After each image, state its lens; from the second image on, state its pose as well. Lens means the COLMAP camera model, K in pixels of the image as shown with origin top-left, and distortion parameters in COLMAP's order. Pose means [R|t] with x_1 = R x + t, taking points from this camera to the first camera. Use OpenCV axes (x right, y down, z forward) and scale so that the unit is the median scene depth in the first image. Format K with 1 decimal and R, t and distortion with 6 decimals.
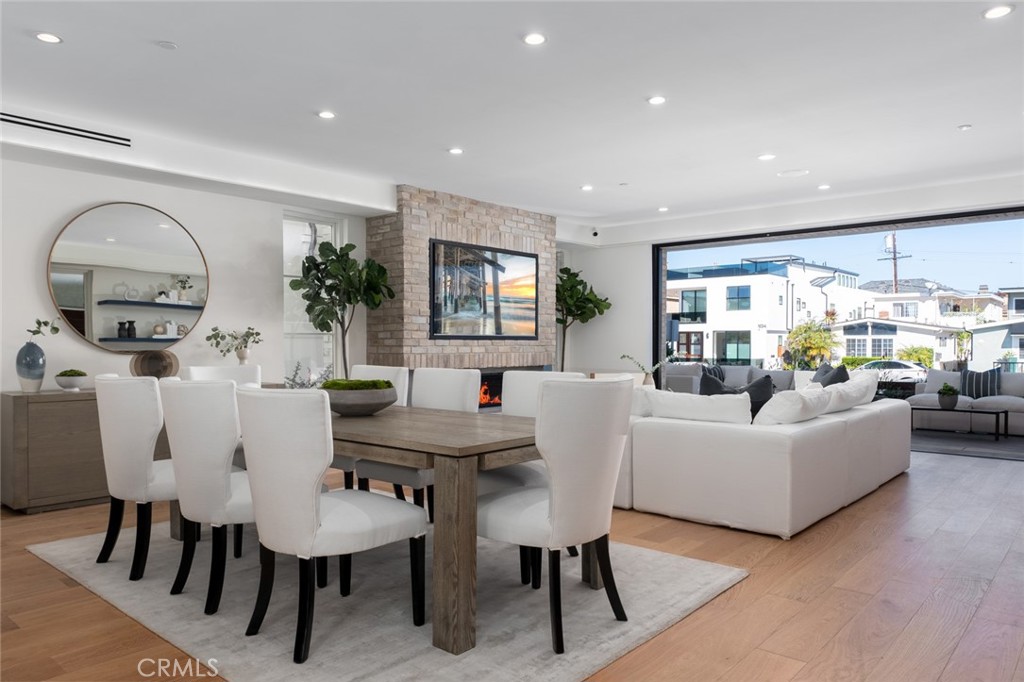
lens RADIAL K [[699.0, 0, 510.1], [0, 699.0, 351.0], [0, 0, 1]] dist [-0.004723, -0.004462]
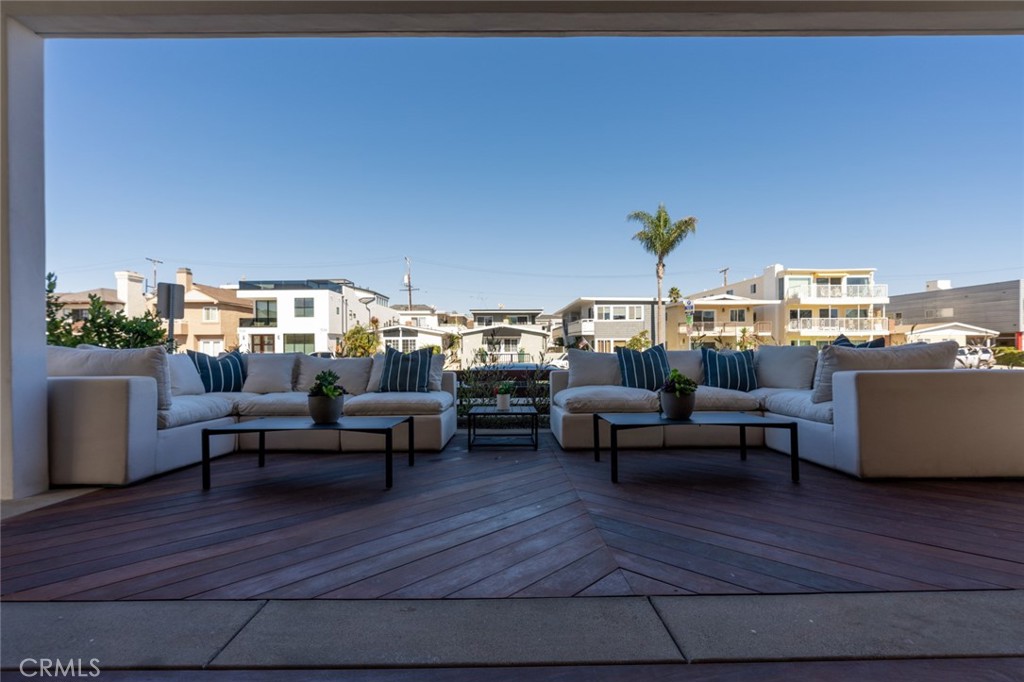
lens RADIAL K [[447.4, 0, 506.9], [0, 447.4, 347.4], [0, 0, 1]] dist [-0.015230, 0.003690]
pose [[0.742762, -0.008455, 0.669502, 0.324124], [0.015871, 0.999862, -0.004981, 0.031033], [-0.669367, 0.014326, 0.742794, 0.871933]]
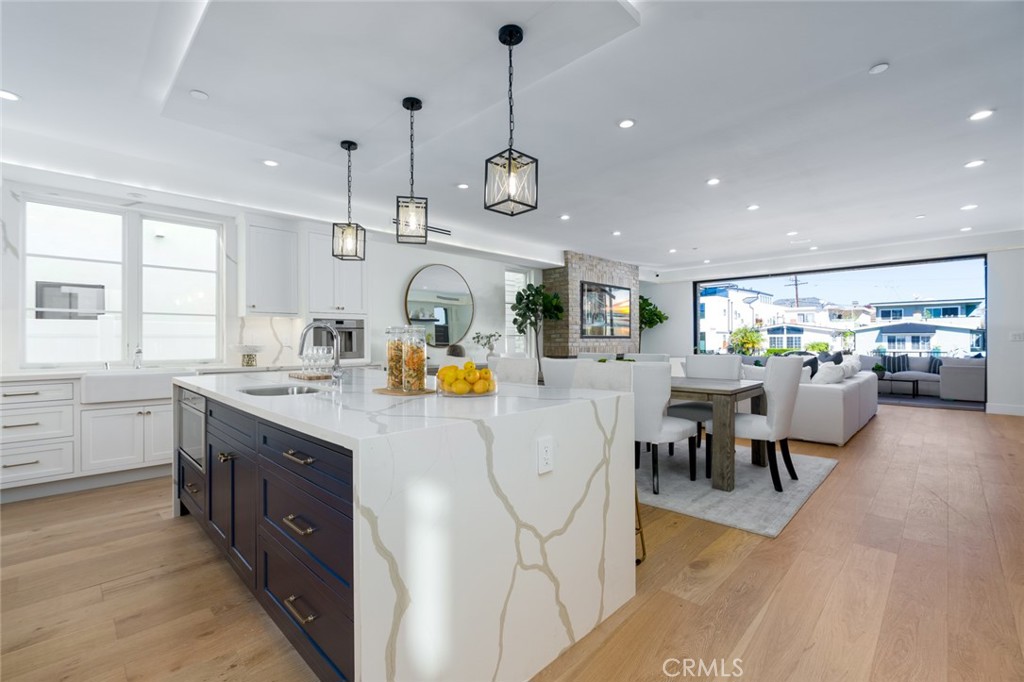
lens RADIAL K [[447.4, 0, 509.5], [0, 447.4, 335.0], [0, 0, 1]] dist [-0.015230, 0.003690]
pose [[0.998321, -0.005189, -0.057686, -0.183377], [0.003792, 0.999698, -0.024299, 0.001501], [0.057794, 0.024039, 0.998039, -0.099511]]
